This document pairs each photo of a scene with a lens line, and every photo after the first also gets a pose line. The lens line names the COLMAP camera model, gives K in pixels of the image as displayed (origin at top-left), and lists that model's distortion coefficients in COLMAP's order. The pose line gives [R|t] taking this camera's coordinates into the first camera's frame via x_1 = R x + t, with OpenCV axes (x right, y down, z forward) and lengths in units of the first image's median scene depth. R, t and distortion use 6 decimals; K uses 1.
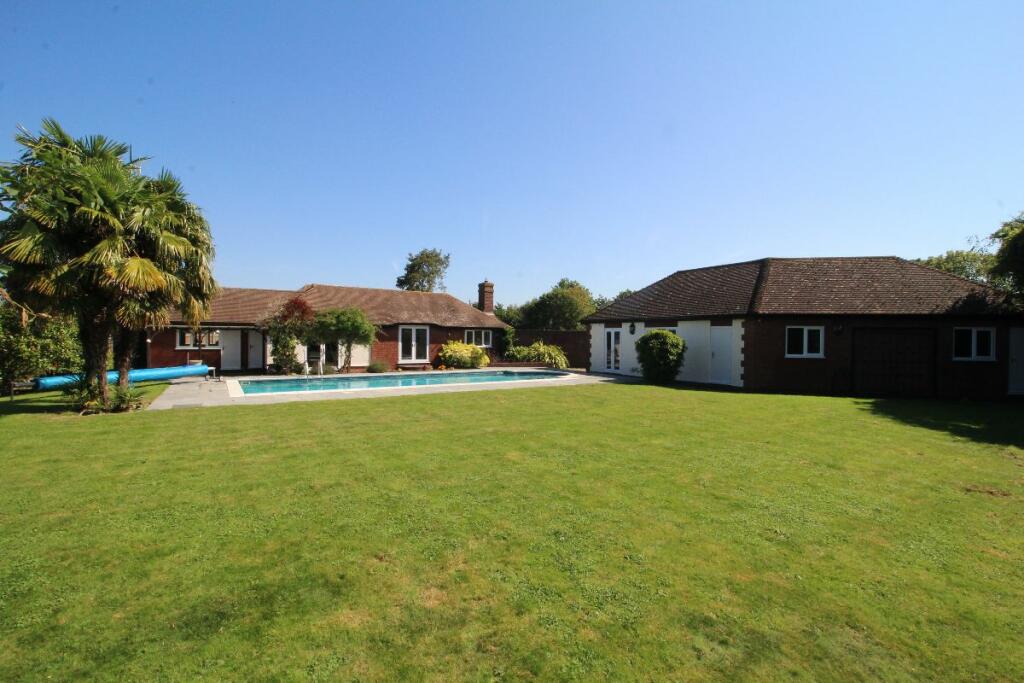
lens RADIAL K [[480.4, 0, 512.0], [0, 480.4, 341.5], [0, 0, 1]] dist [0.000680, 0.000118]
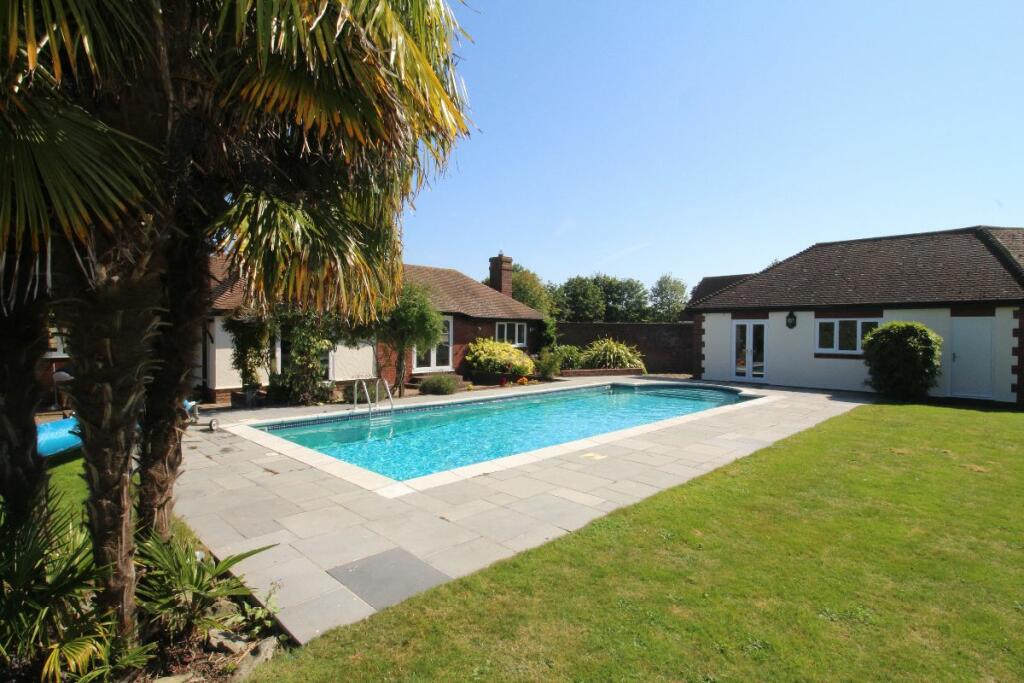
lens RADIAL K [[535.5, 0, 512.0], [0, 535.5, 341.5], [0, 0, 1]] dist [-0.000586, -0.000026]
pose [[0.972817, -0.007715, 0.231445, -0.298893], [0.005195, 0.999920, 0.011492, -0.005867], [-0.231515, -0.009978, 0.972780, 0.287976]]
